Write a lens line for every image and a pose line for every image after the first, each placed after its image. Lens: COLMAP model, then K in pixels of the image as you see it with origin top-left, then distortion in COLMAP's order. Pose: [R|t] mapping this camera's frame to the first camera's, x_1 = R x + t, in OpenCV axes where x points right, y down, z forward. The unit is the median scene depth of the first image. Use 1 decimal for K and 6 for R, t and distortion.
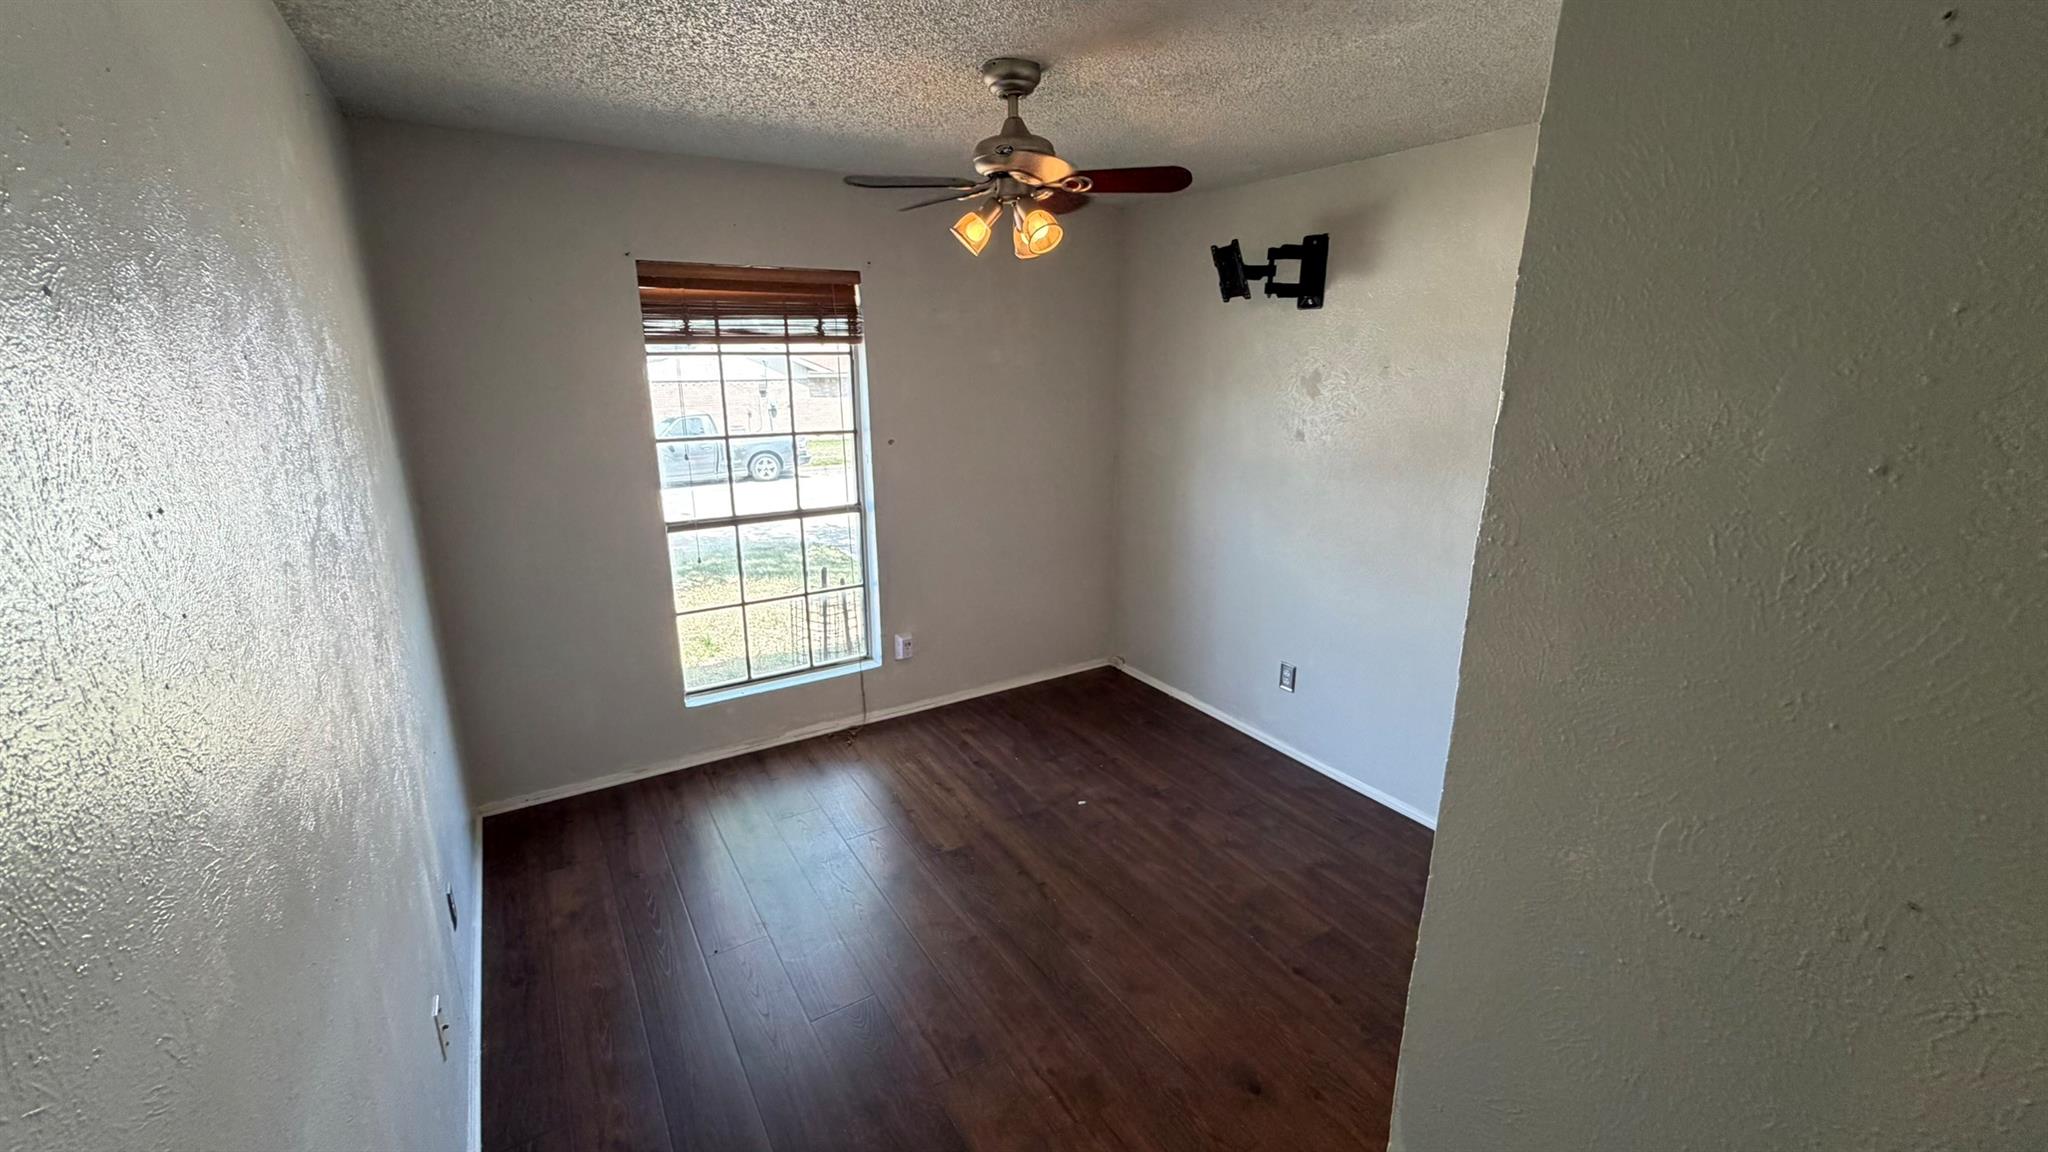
lens RADIAL K [[806.0, 0, 983.6], [0, 806.0, 572.5], [0, 0, 1]] dist [-0.000082, 0.000007]
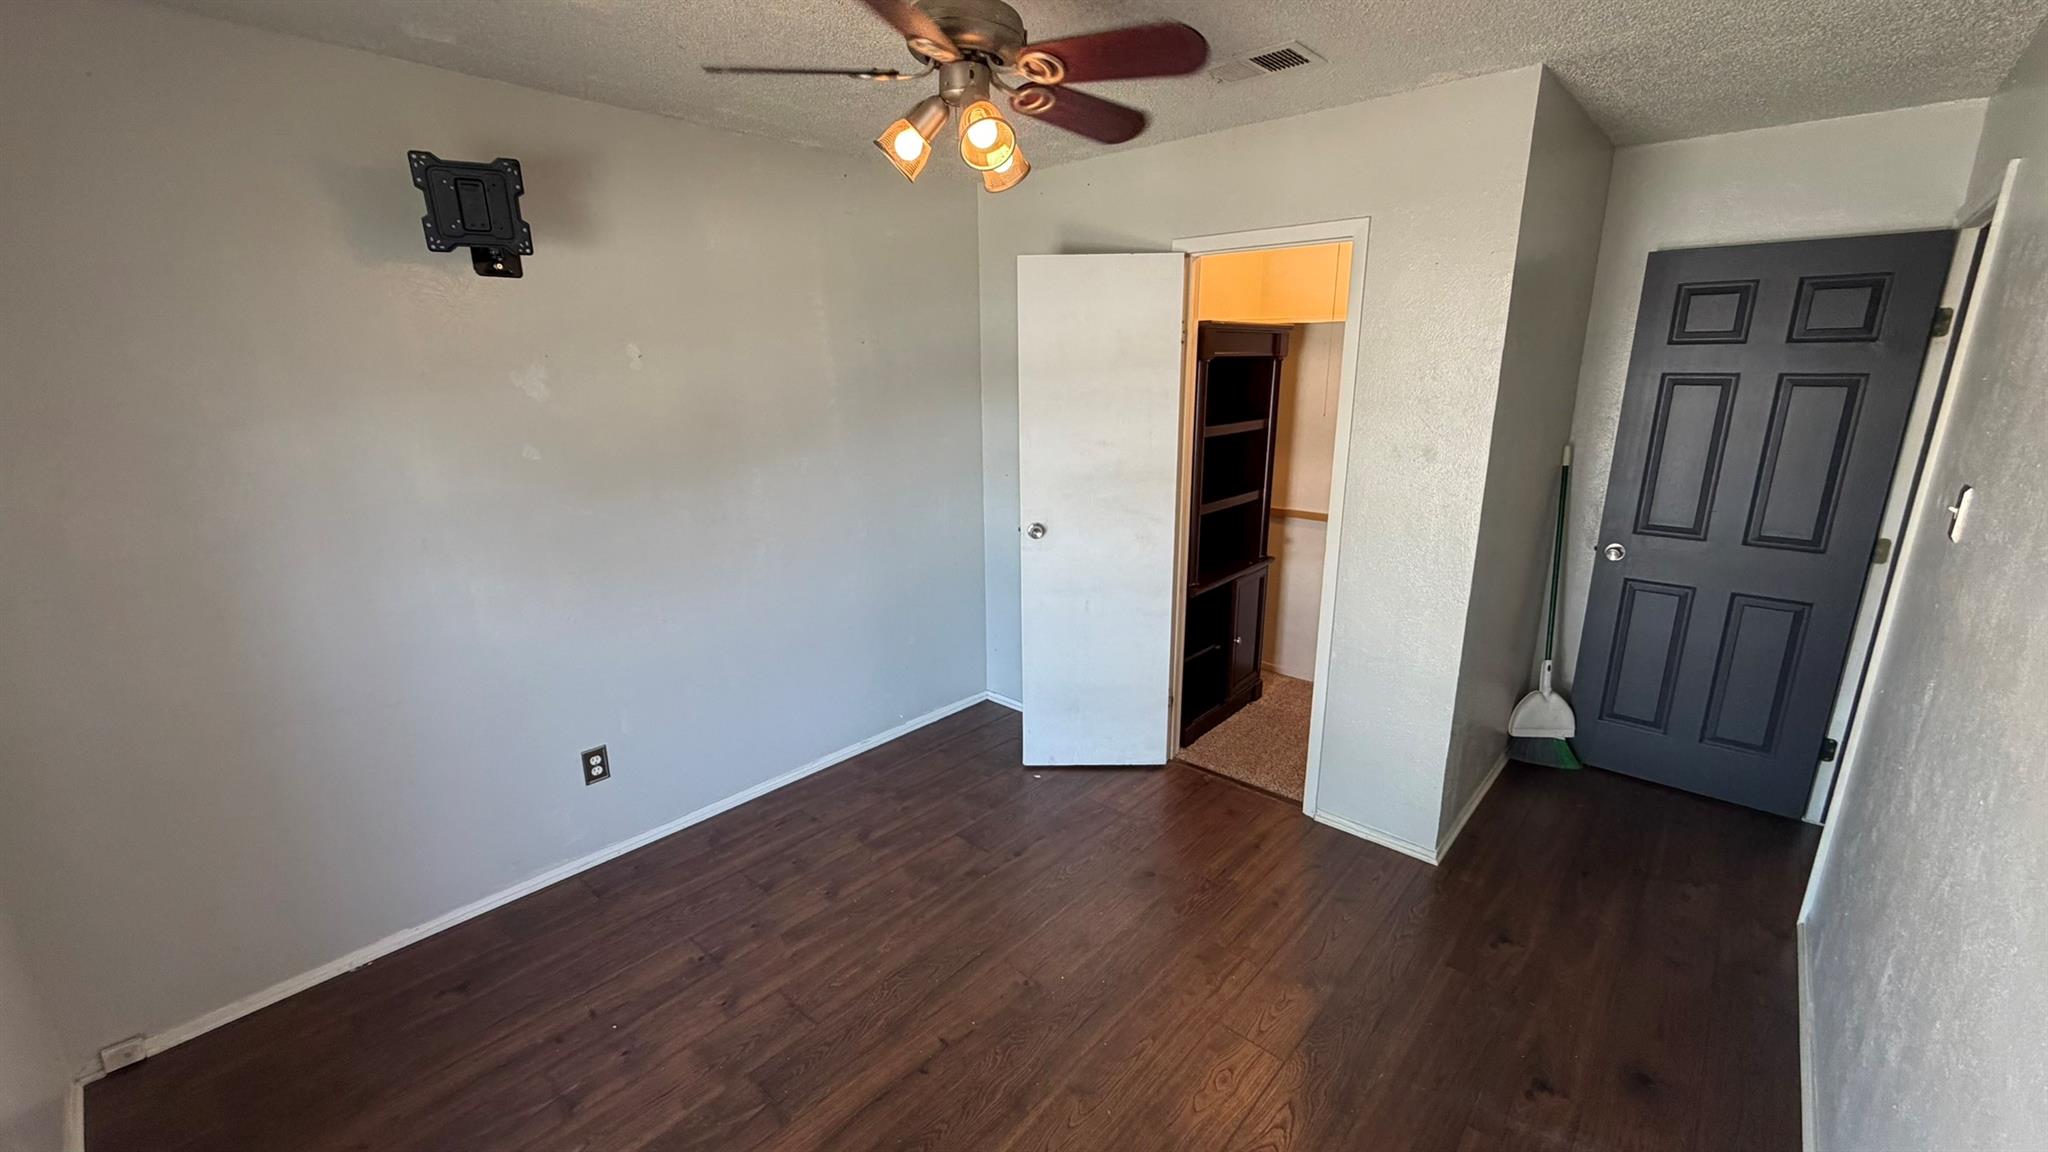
lens RADIAL K [[828.1, 0, 1024.0], [0, 828.1, 576.0], [0, 0, 1]] dist [0.070305, -0.000002]
pose [[-0.307073, -0.237509, 0.921572, -0.437100], [0.243862, 0.916390, 0.317430, -0.187409], [-0.919912, 0.322210, -0.223479, 0.729926]]
